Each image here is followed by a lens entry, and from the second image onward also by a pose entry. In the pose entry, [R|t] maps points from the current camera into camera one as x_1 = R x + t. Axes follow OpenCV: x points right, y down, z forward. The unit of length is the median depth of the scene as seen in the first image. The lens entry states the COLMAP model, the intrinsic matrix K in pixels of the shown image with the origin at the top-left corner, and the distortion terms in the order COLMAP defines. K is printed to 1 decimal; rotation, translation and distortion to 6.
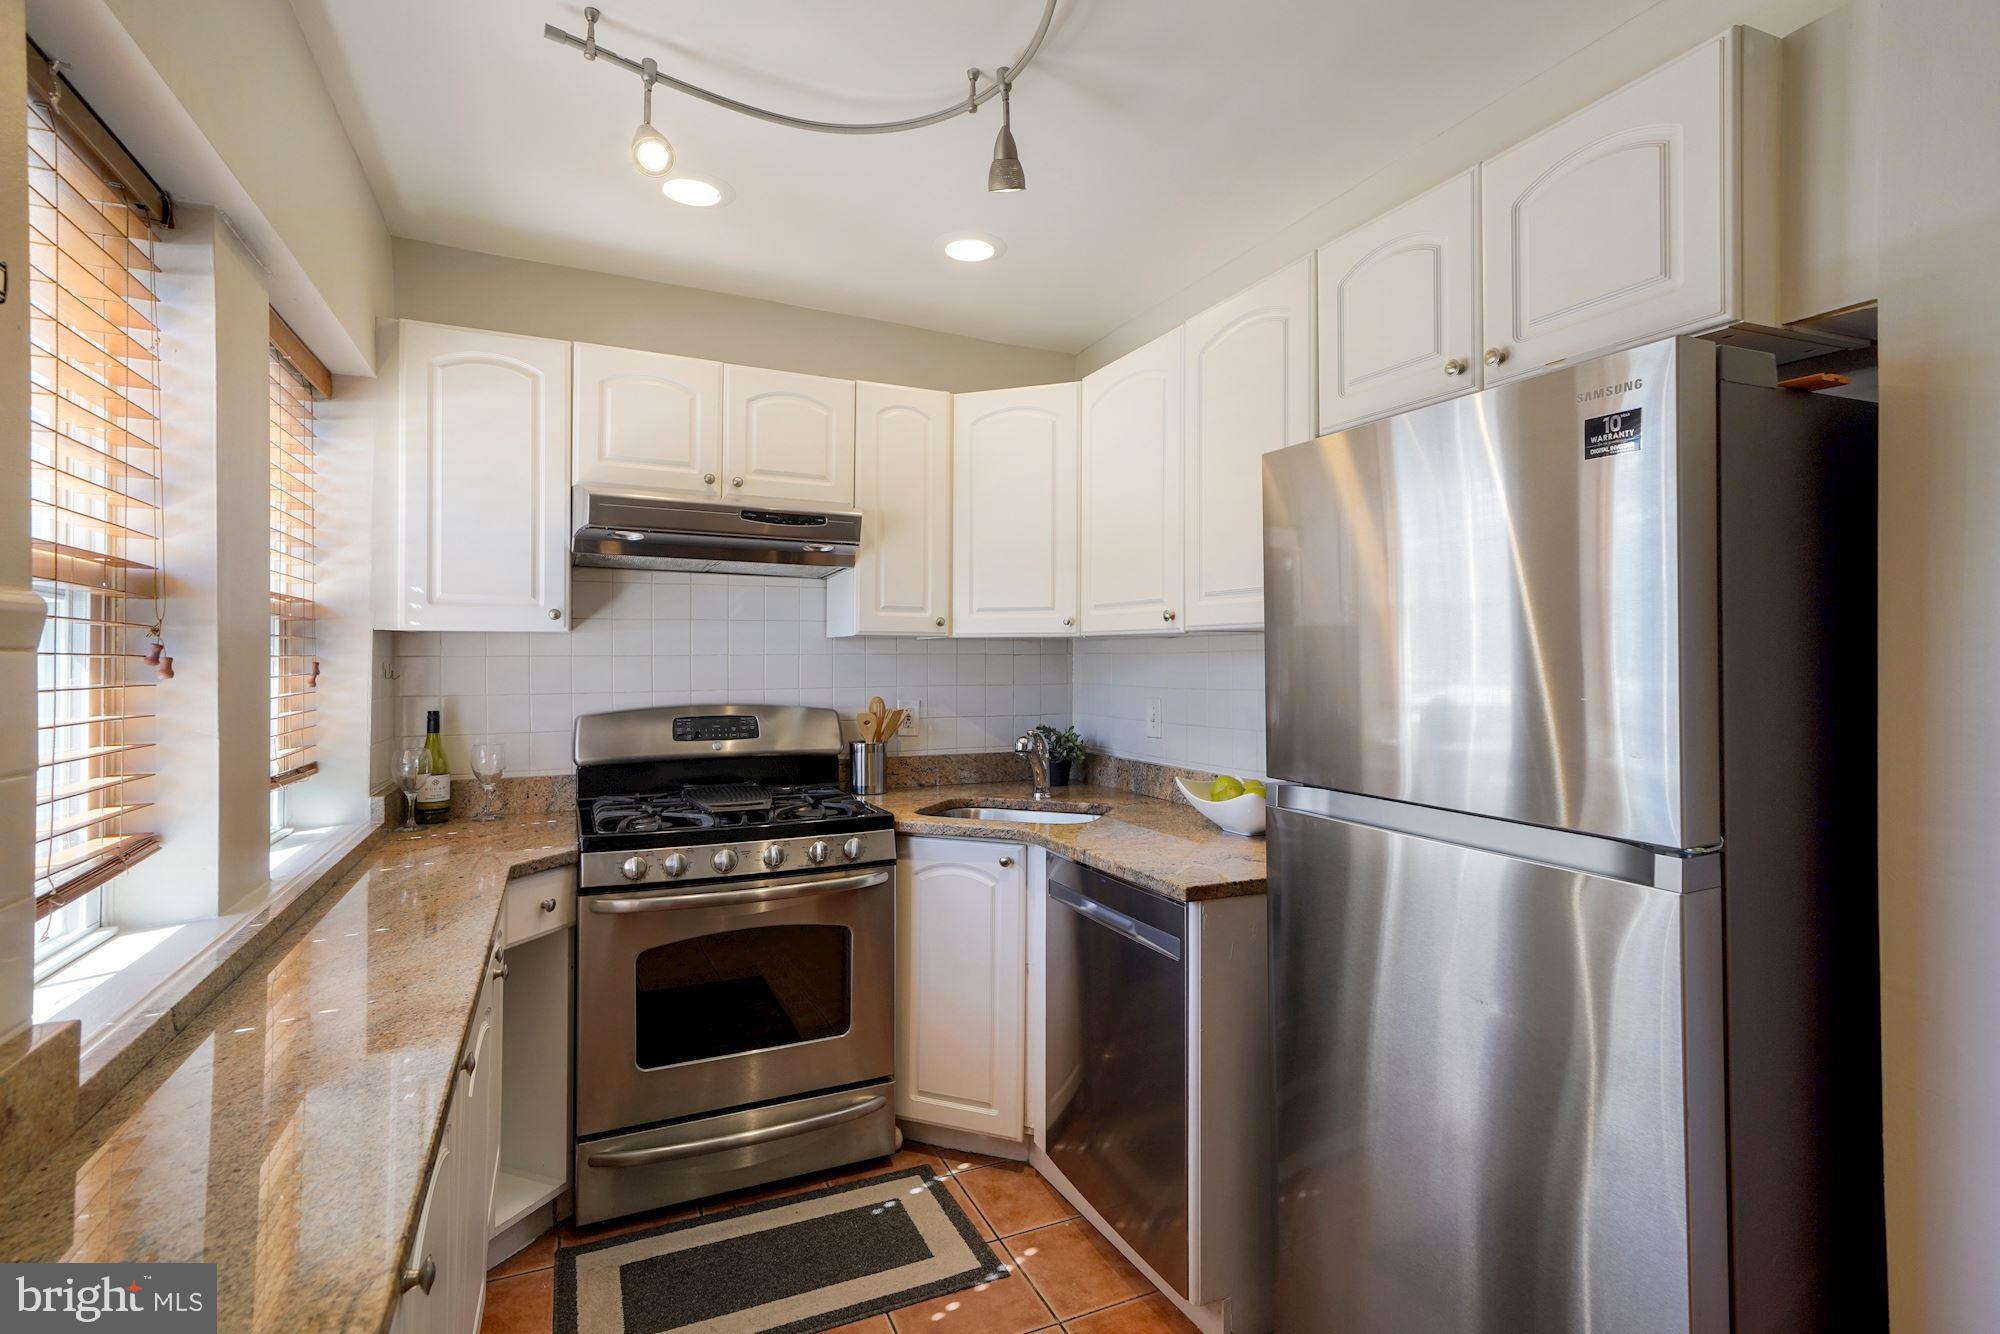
lens RADIAL K [[965.3, 0, 1000.0], [0, 965.3, 667.0], [0, 0, 1]] dist [0.000904, -0.000193]
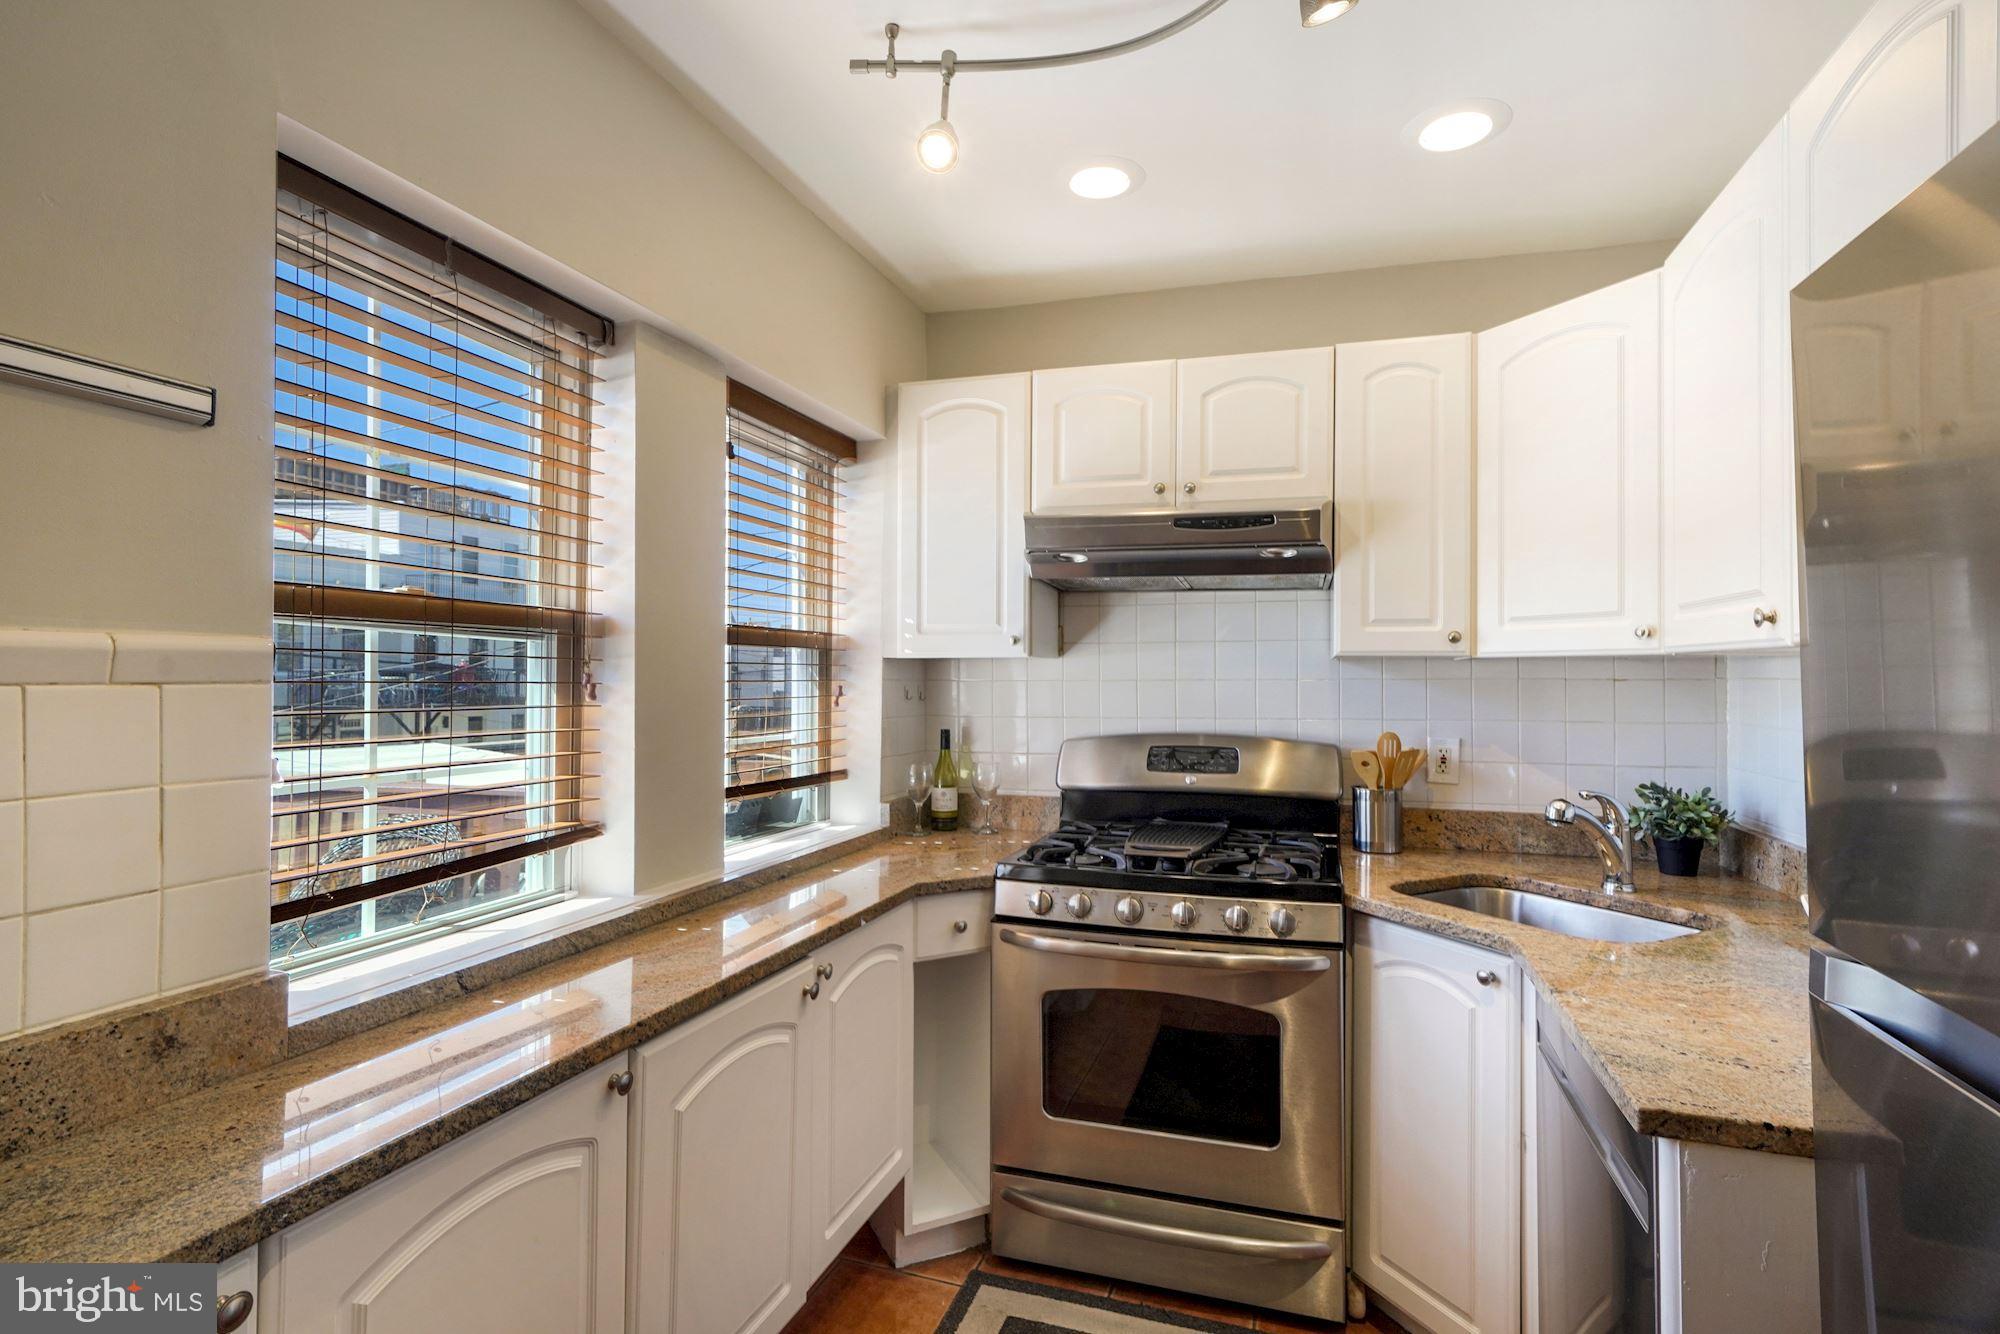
lens RADIAL K [[948.1, 0, 1005.5], [0, 948.1, 673.1], [0, 0, 1]] dist [0.001521, -0.000039]
pose [[0.739030, -0.000822, -0.673672, 0.201379], [-0.007912, 0.999920, -0.009900, -0.009218], [0.673626, 0.012646, 0.738964, 0.241055]]
